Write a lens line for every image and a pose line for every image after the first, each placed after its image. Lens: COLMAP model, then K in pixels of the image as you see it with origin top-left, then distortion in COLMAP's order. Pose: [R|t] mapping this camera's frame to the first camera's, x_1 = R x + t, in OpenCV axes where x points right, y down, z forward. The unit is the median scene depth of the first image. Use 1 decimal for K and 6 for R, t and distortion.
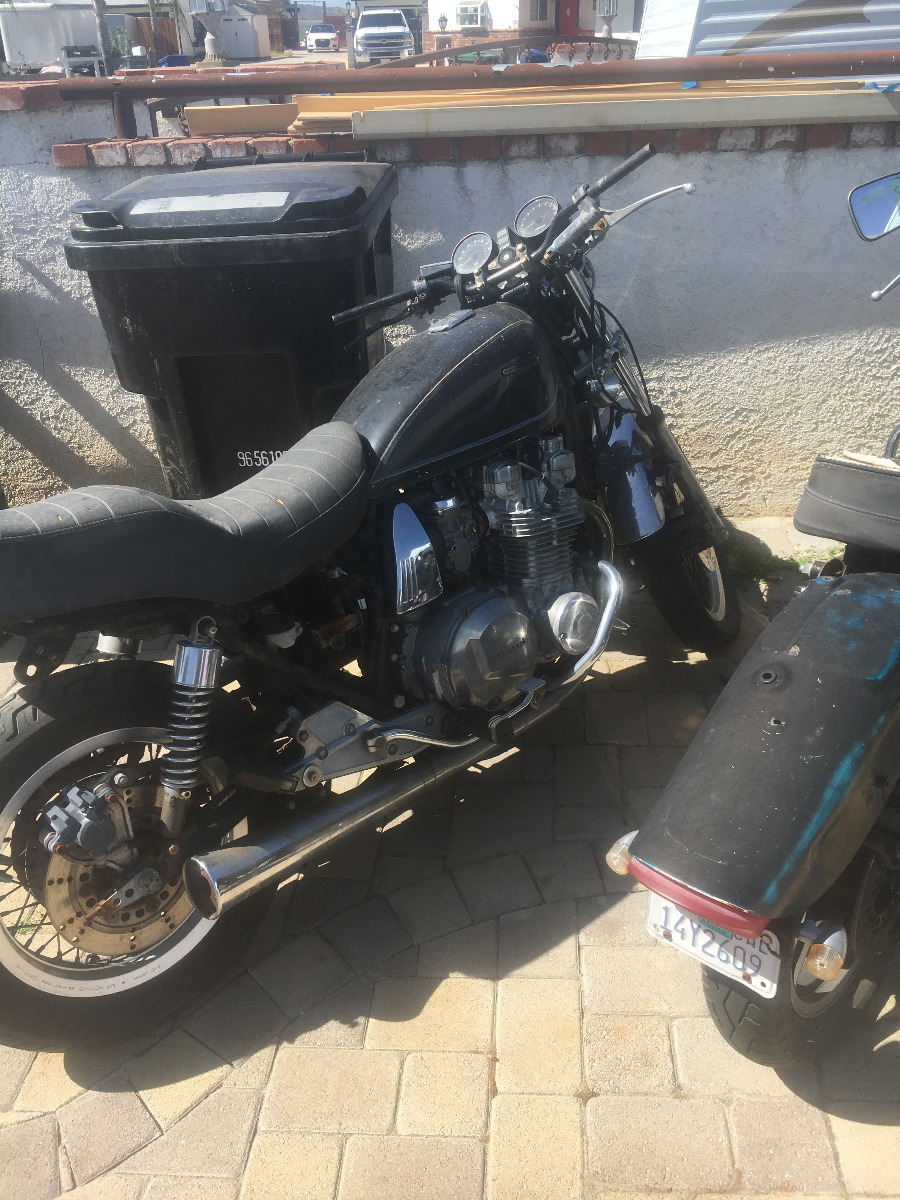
lens RADIAL K [[1023.6, 0, 450.6], [0, 1023.6, 603.3], [0, 0, 1]] dist [0.049507, -0.054249]
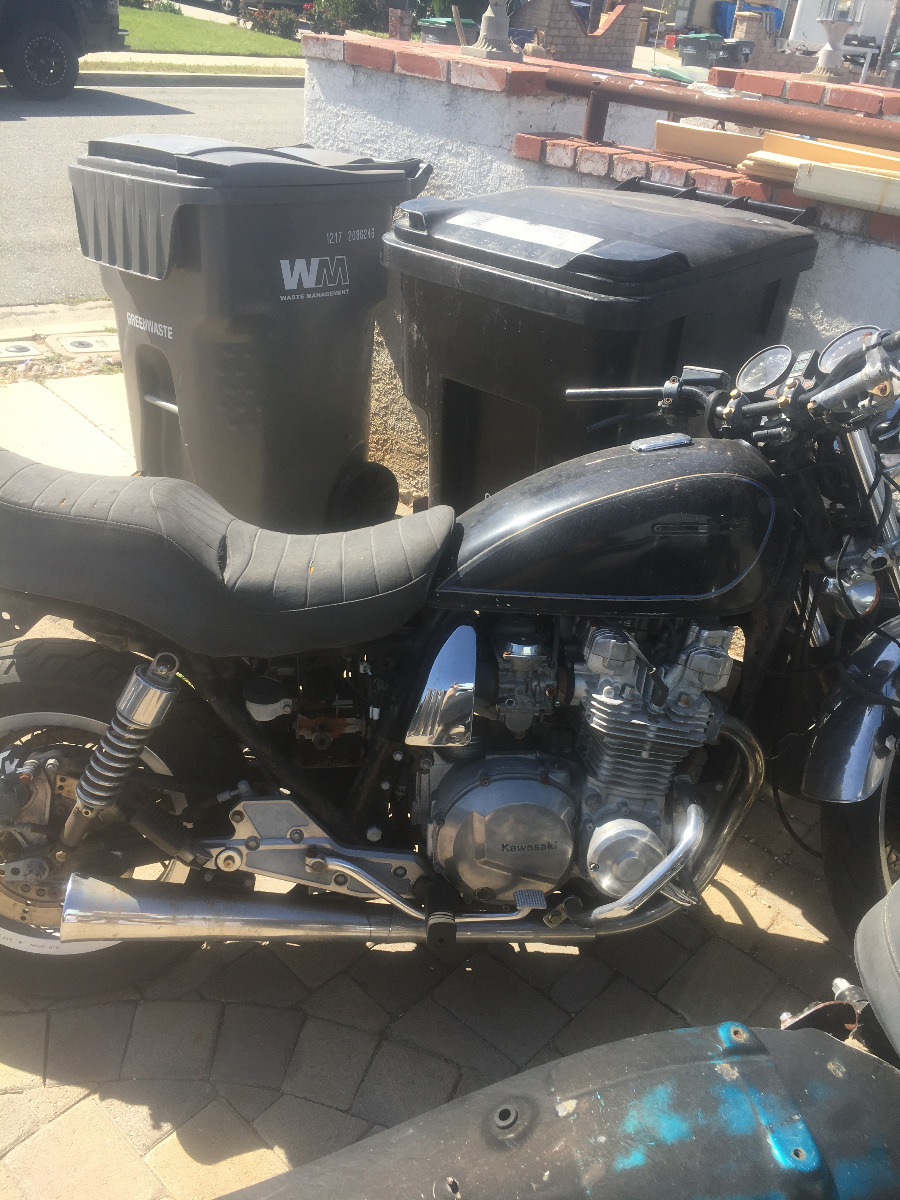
lens RADIAL K [[1023.6, 0, 449.5], [0, 1023.6, 597.9], [0, 0, 1]] dist [0.049507, -0.054249]
pose [[0.777664, 0.407799, -0.478476, 0.300196], [-0.403999, 0.907291, 0.116655, -0.190894], [0.481689, 0.102586, 0.870317, 0.240167]]
